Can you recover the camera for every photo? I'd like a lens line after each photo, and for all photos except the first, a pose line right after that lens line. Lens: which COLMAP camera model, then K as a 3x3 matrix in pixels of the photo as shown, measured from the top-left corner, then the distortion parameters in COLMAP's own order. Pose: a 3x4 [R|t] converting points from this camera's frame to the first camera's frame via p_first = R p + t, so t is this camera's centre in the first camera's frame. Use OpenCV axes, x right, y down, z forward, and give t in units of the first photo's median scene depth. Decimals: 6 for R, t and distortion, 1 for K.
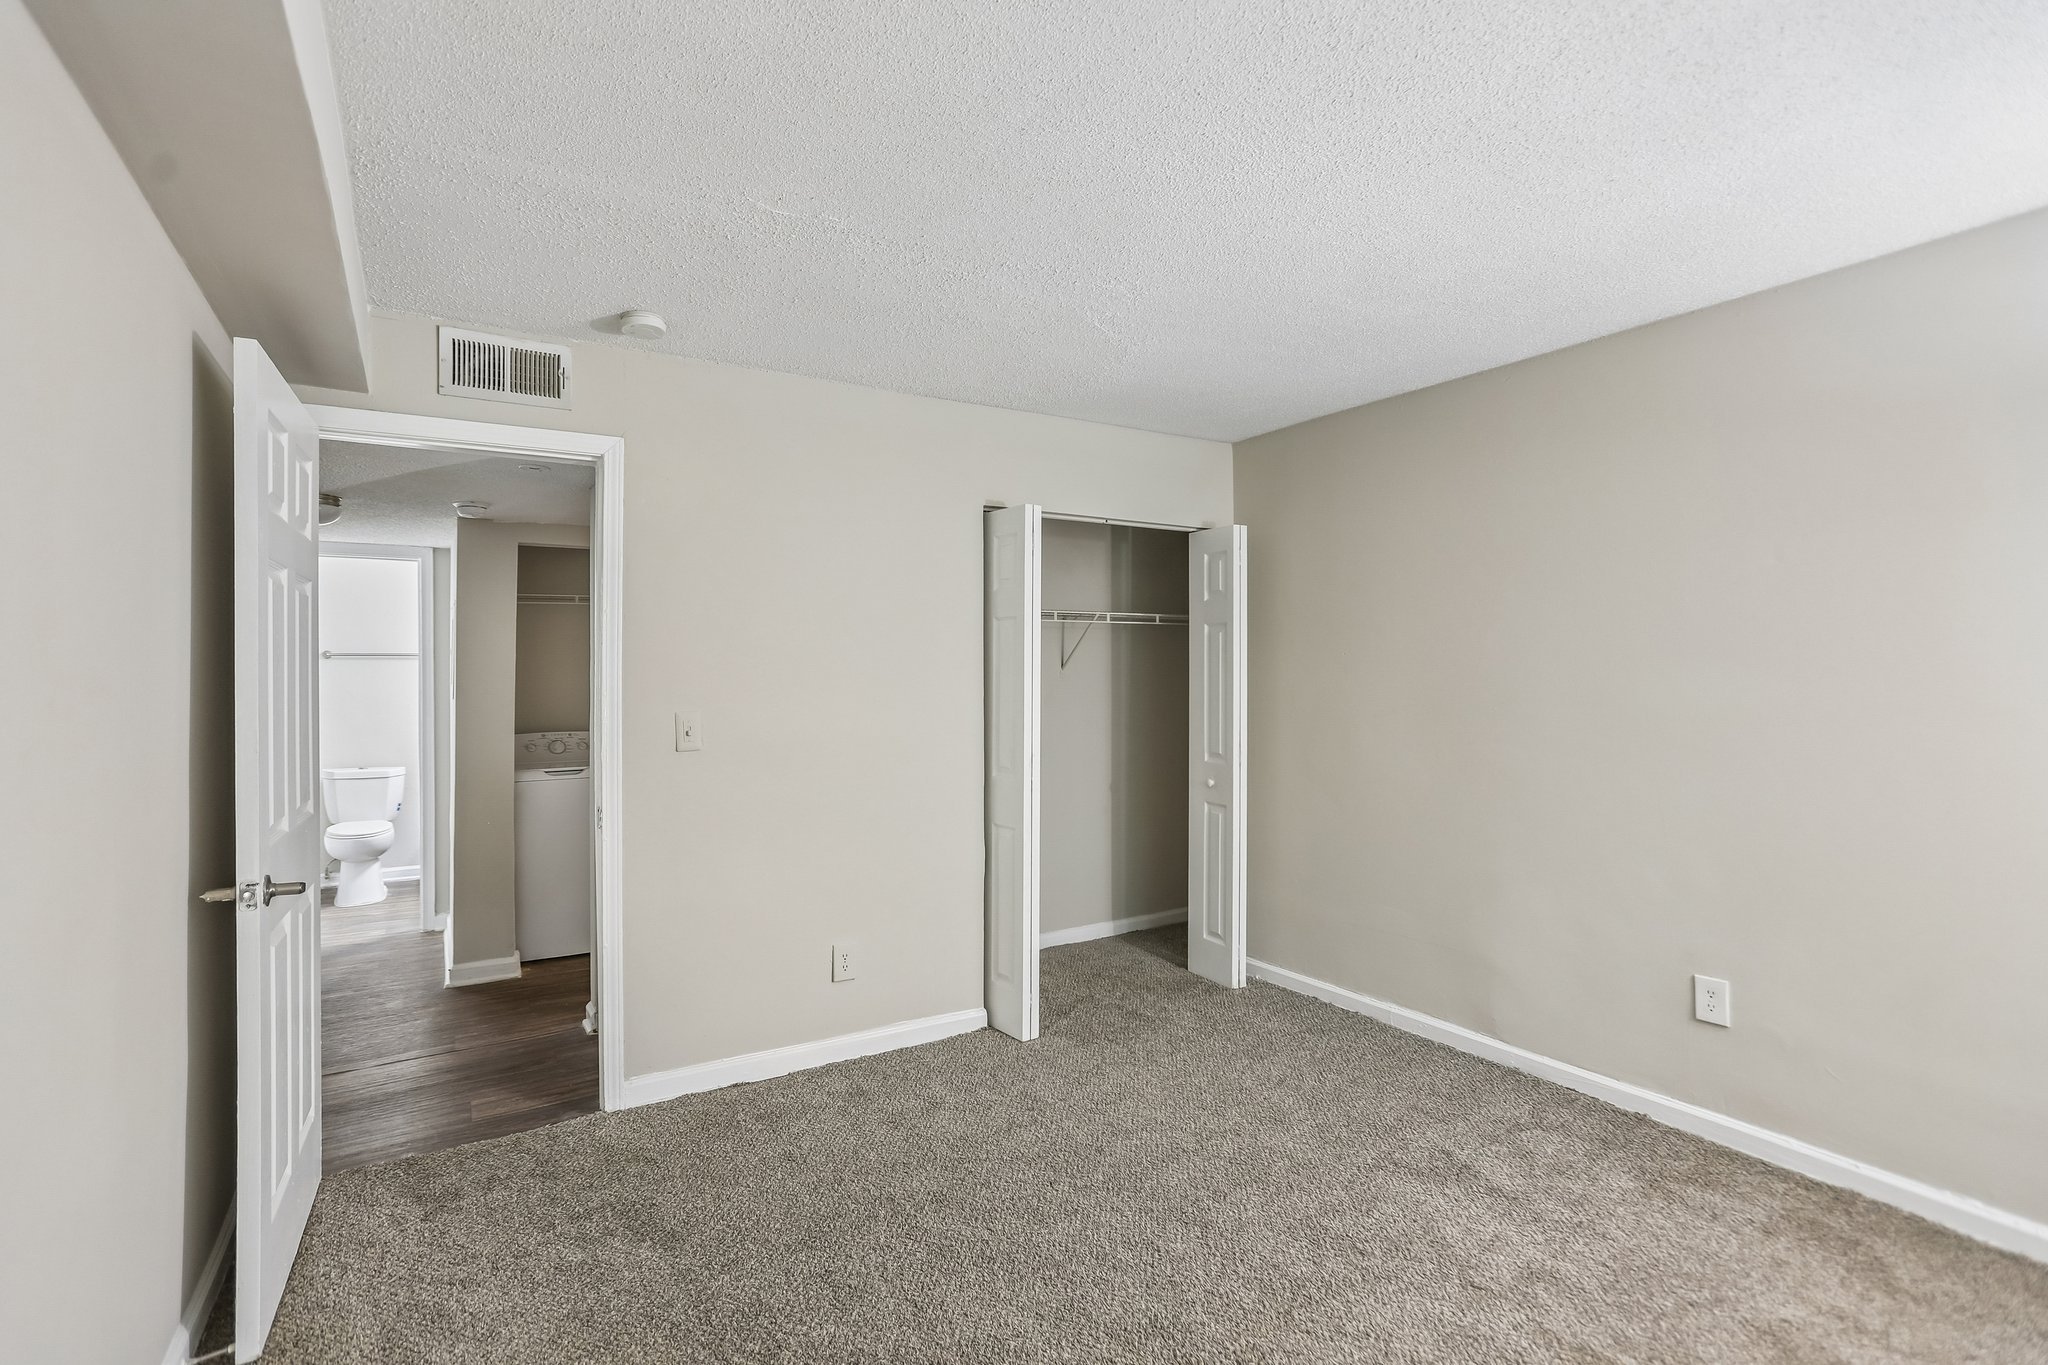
lens RADIAL K [[943.4, 0, 1014.9], [0, 943.4, 681.4], [0, 0, 1]] dist [-0.075765, 0.035219]
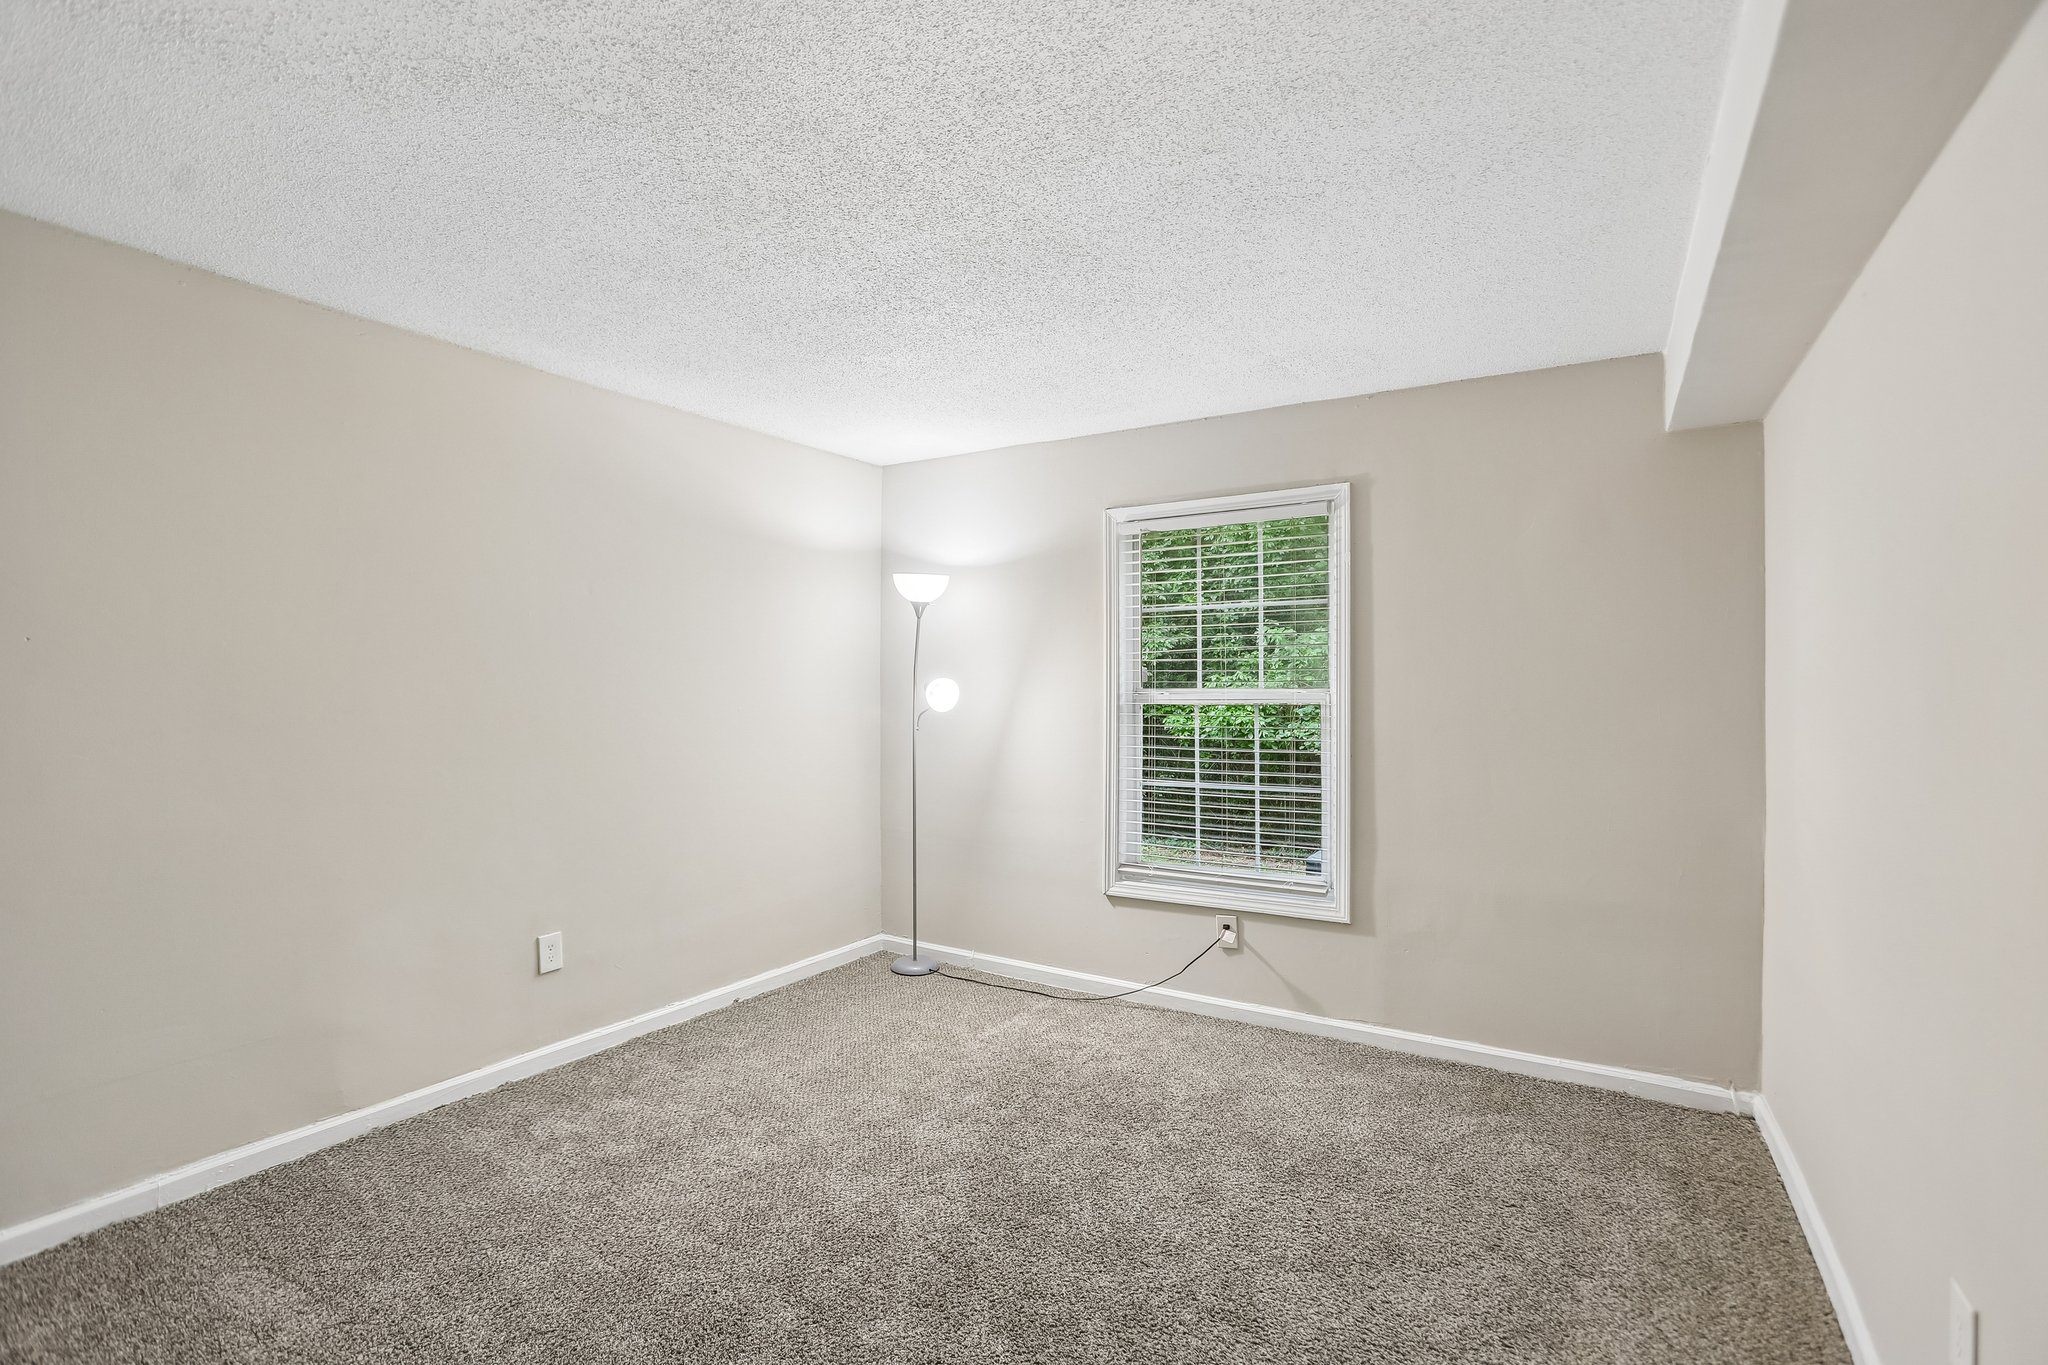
lens RADIAL K [[943.4, 0, 1014.9], [0, 943.4, 681.4], [0, 0, 1]] dist [-0.075765, 0.035219]
pose [[-0.456600, 0.007236, 0.889643, -0.586680], [-0.001185, 0.999961, -0.008741, 0.003001], [-0.889671, -0.005045, -0.456574, 0.993406]]
